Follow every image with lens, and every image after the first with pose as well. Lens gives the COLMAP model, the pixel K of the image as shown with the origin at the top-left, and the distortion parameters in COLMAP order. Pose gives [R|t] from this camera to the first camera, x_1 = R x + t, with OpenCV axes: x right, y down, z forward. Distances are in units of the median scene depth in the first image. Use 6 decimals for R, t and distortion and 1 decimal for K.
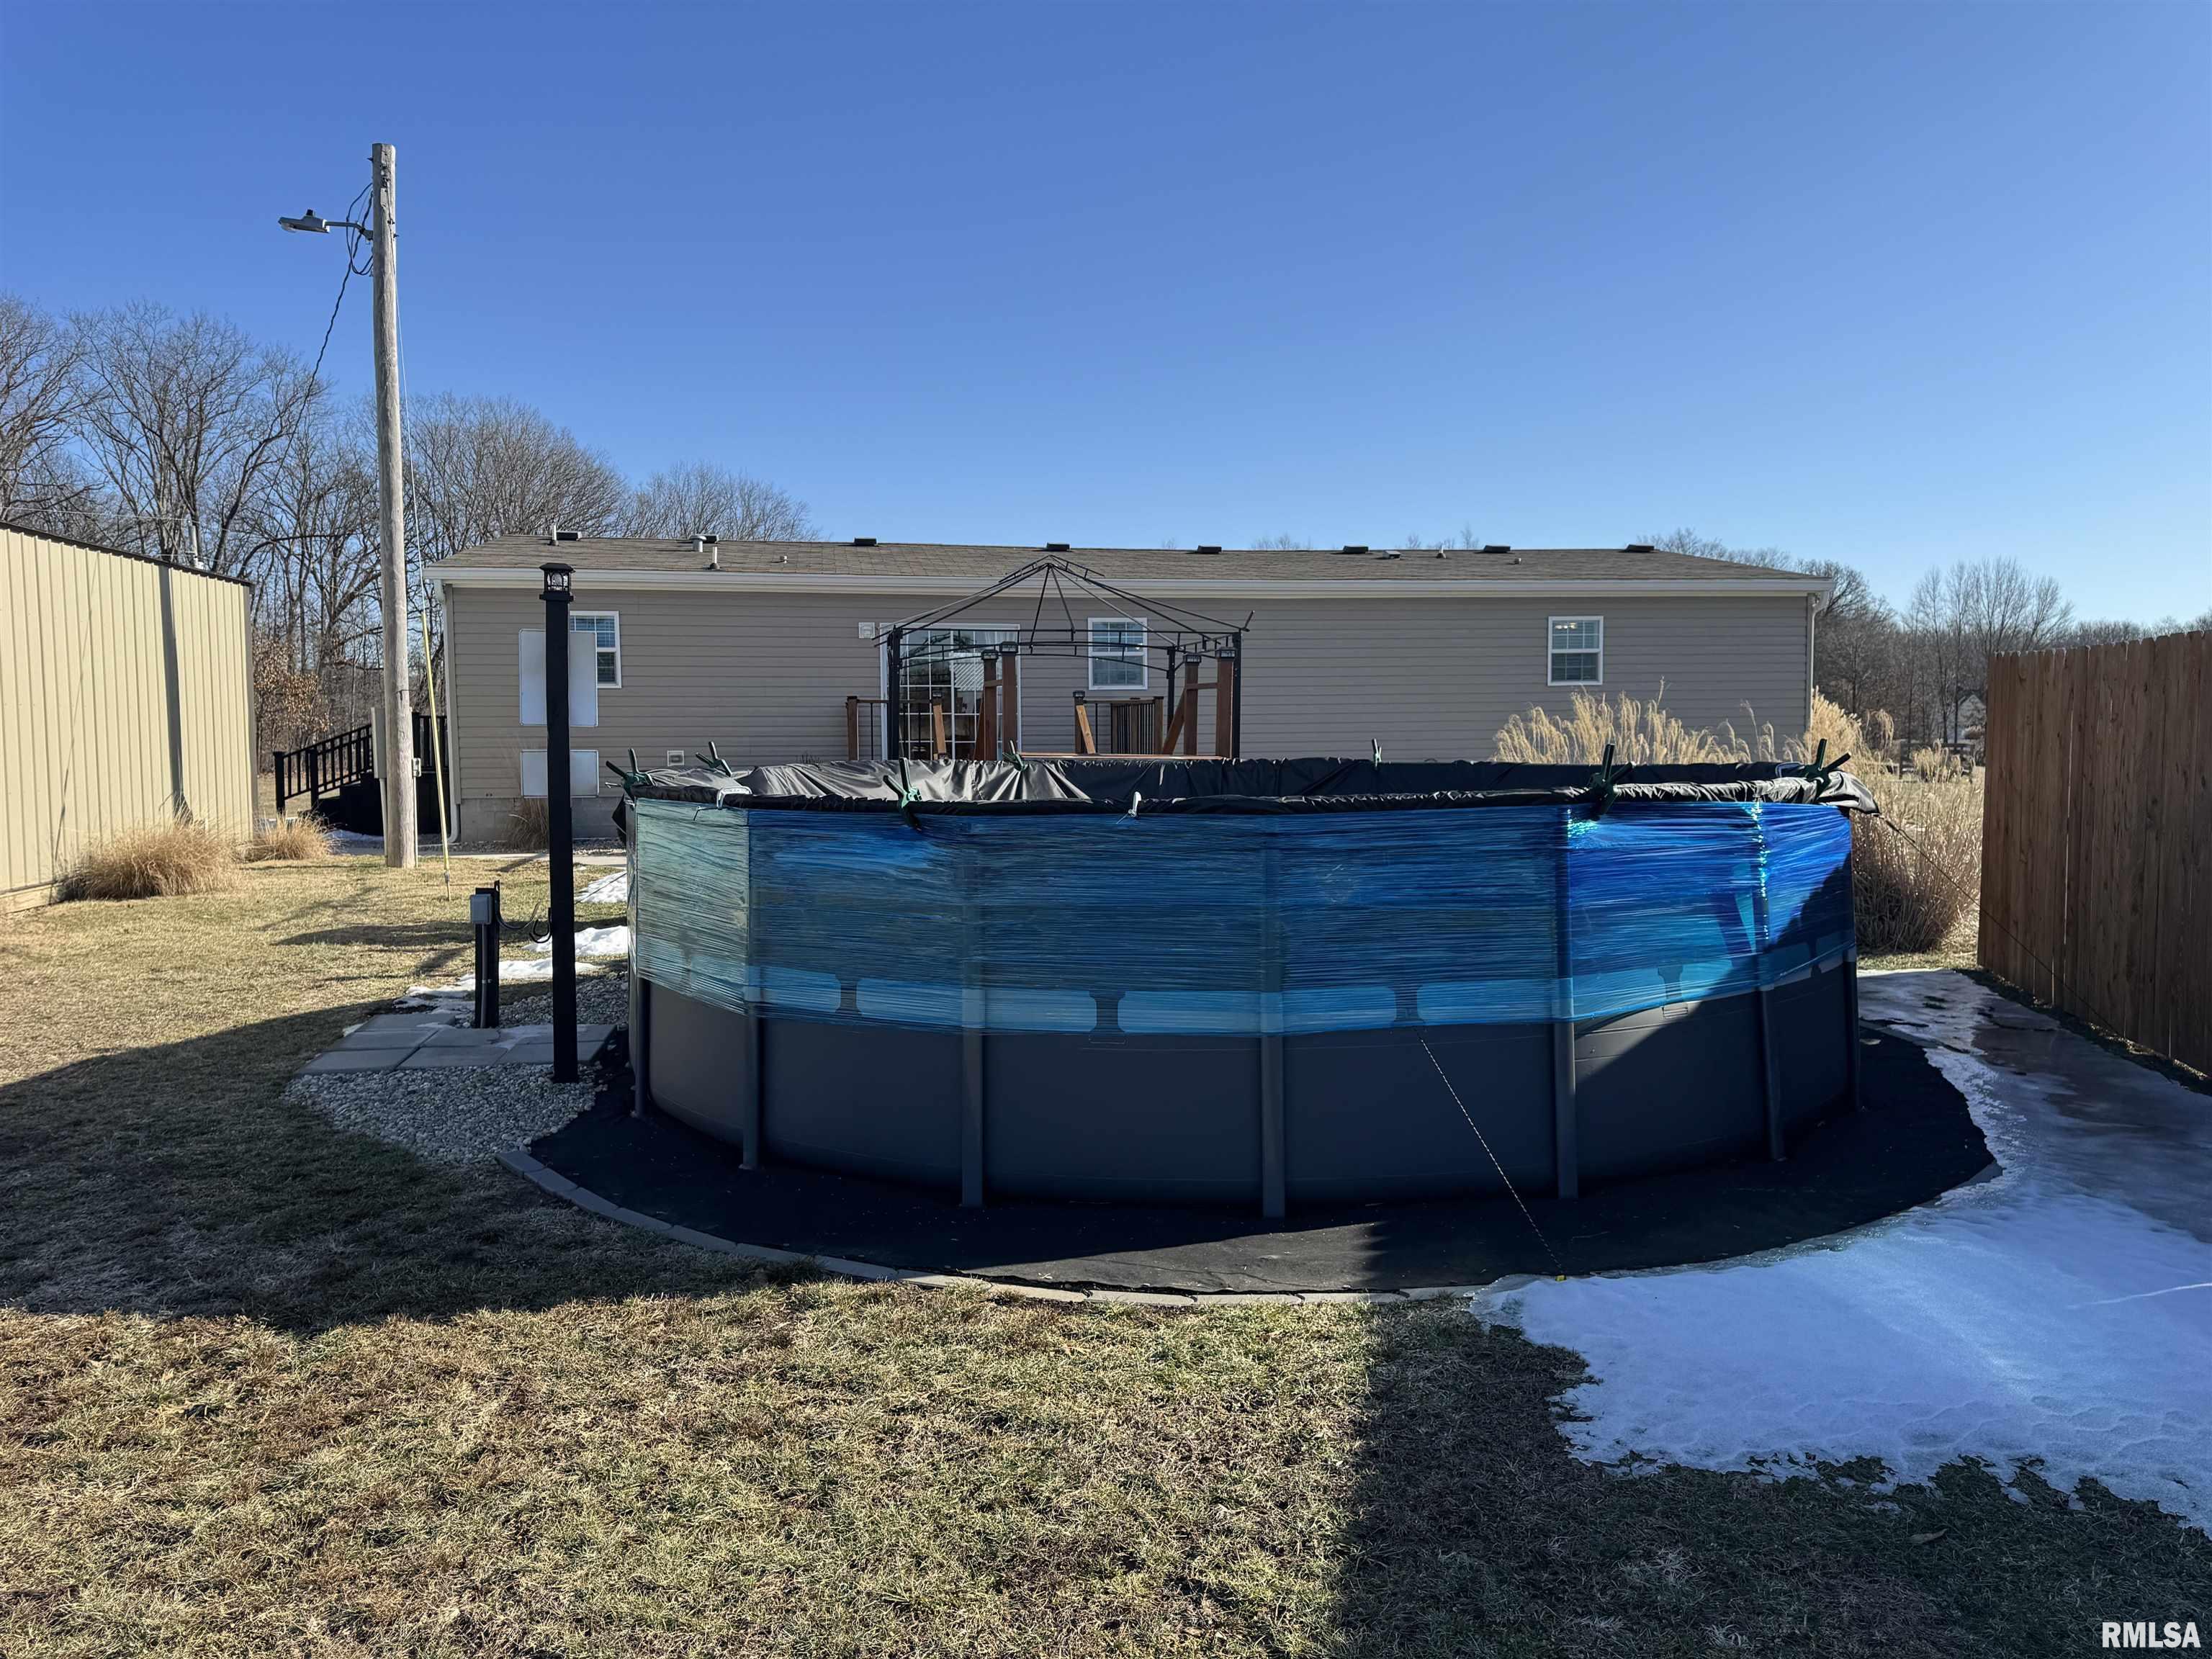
lens RADIAL K [[1573.9, 0, 1106.0], [0, 1573.9, 829.5], [0, 0, 1]] dist [0.059326, -0.068666]
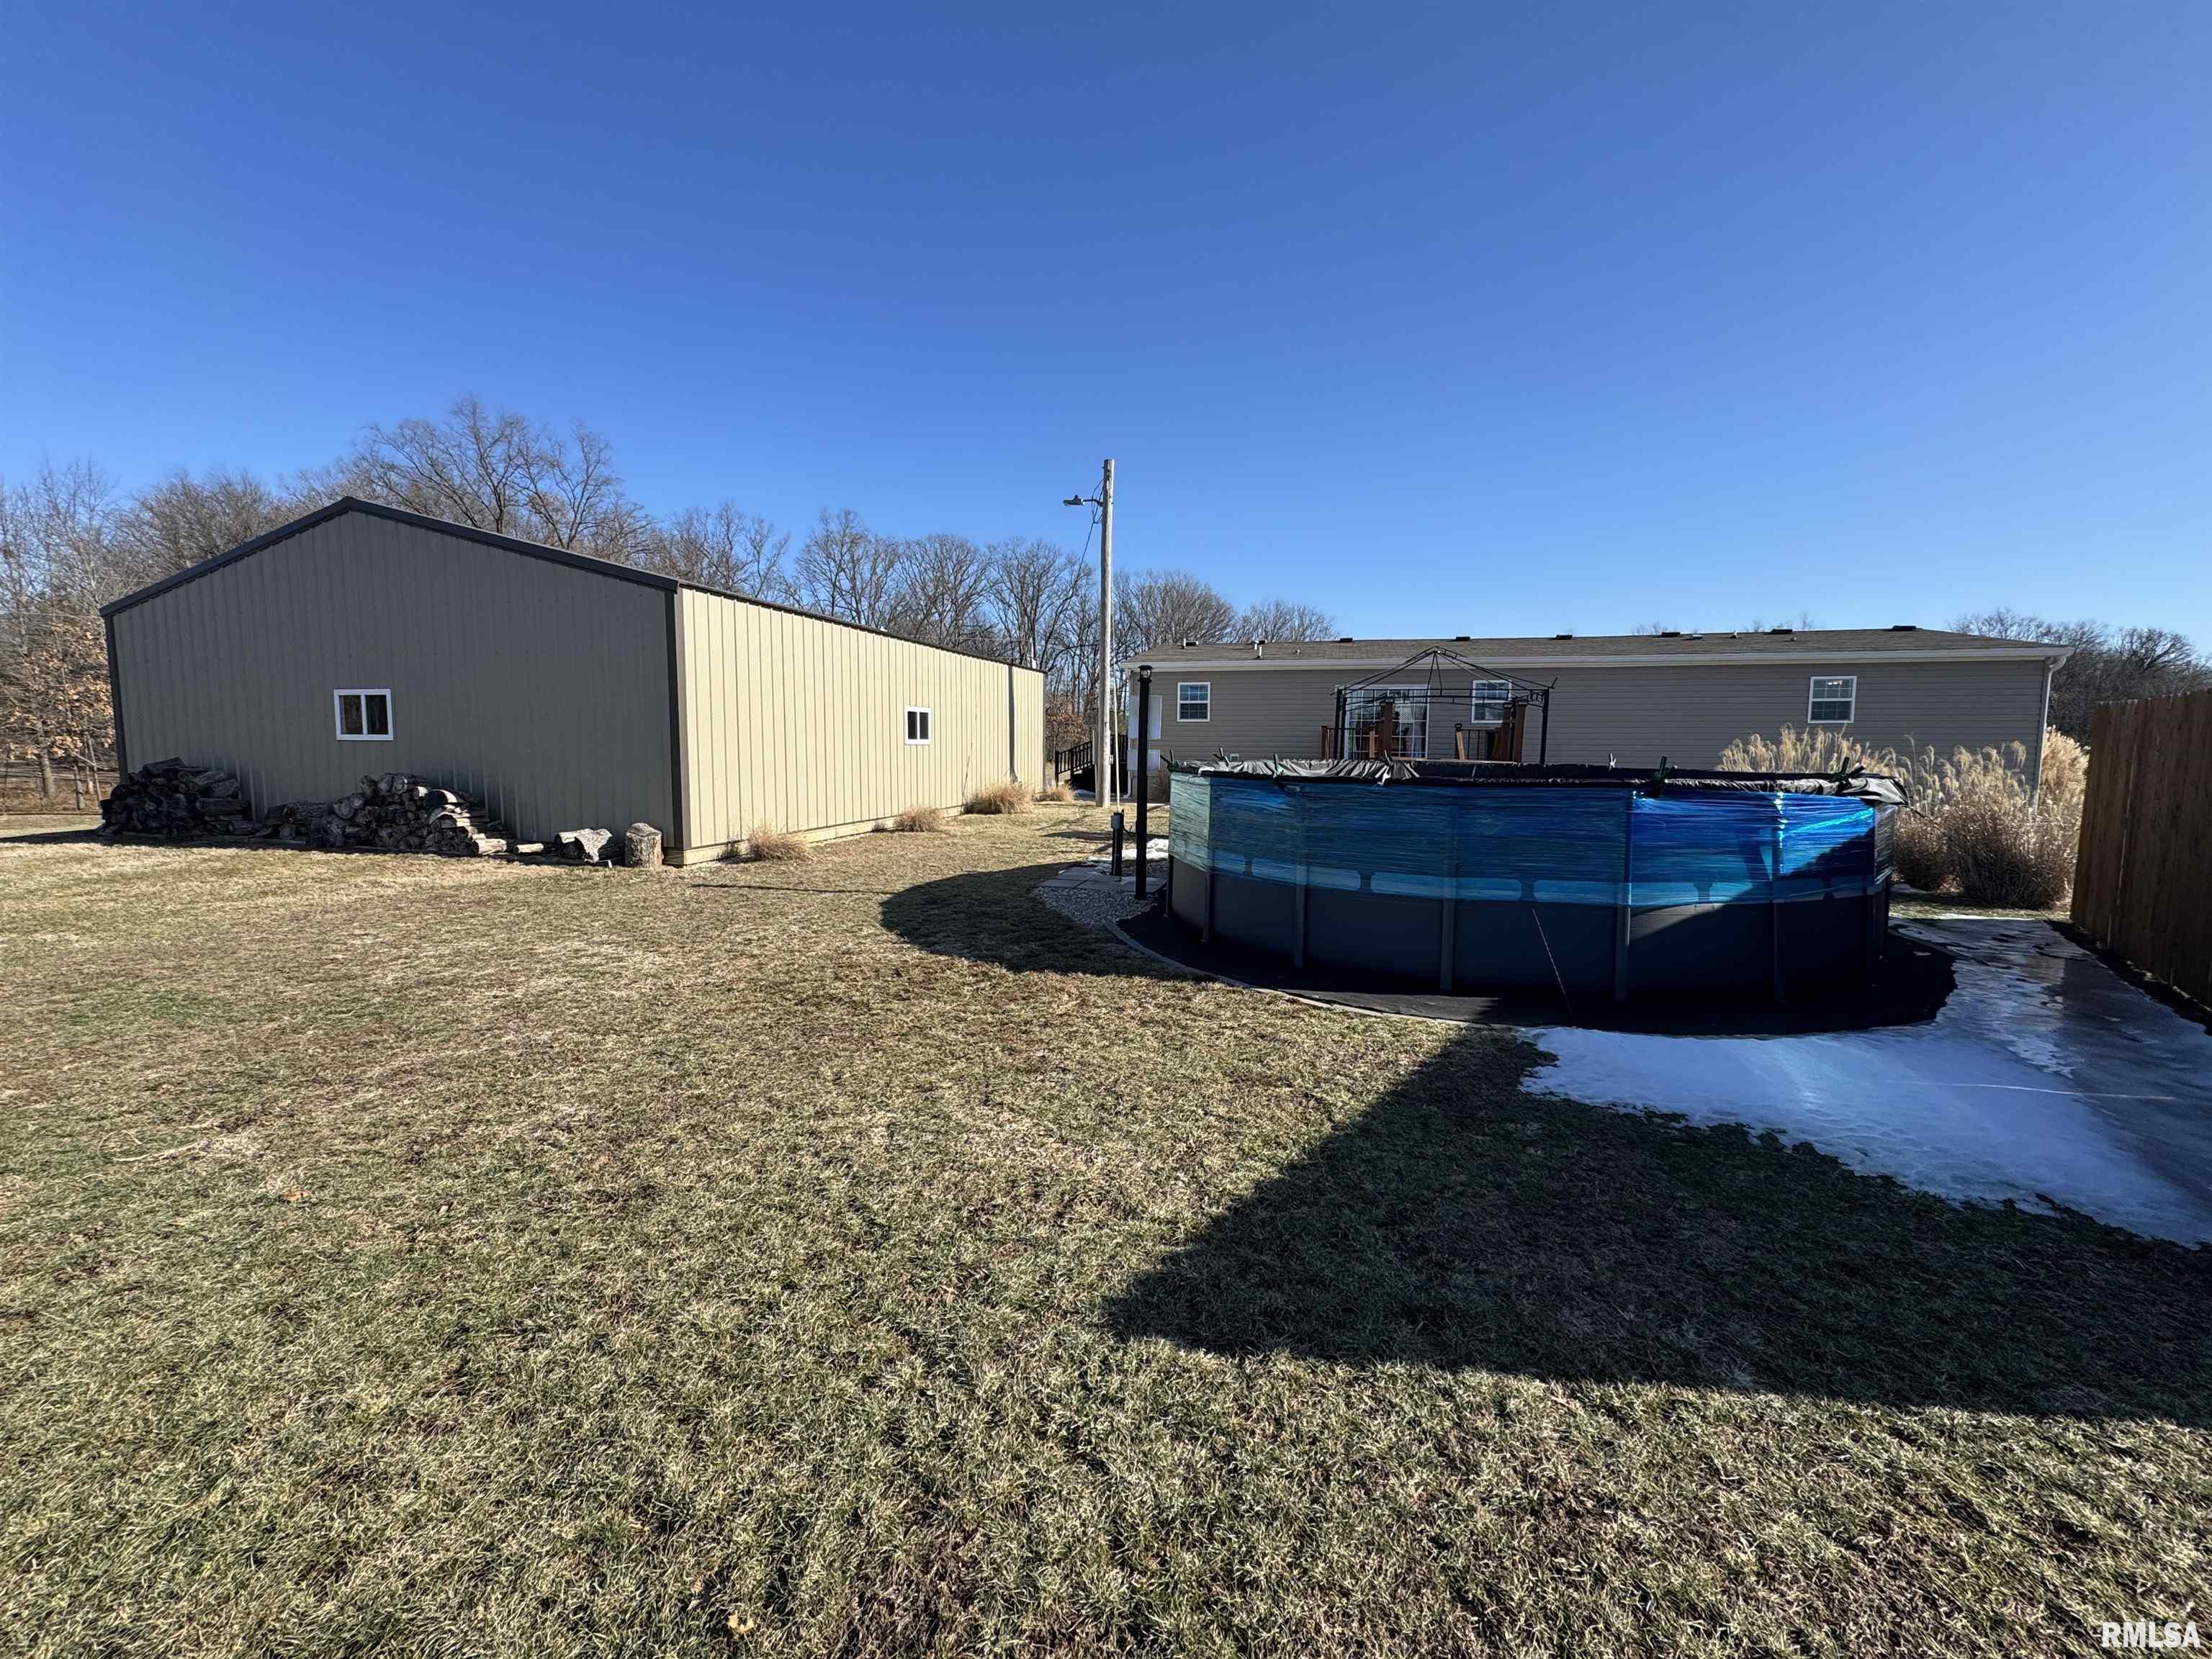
lens RADIAL K [[884.9, 0, 1106.0], [0, 884.9, 829.5], [0, 0, 1]] dist [-0.000655, -0.000247]
pose [[0.906127, 0.056222, -0.419252, 0.169634], [-0.042699, 0.998223, 0.041576, 0.015106], [0.420845, -0.019771, 0.906917, -0.185396]]
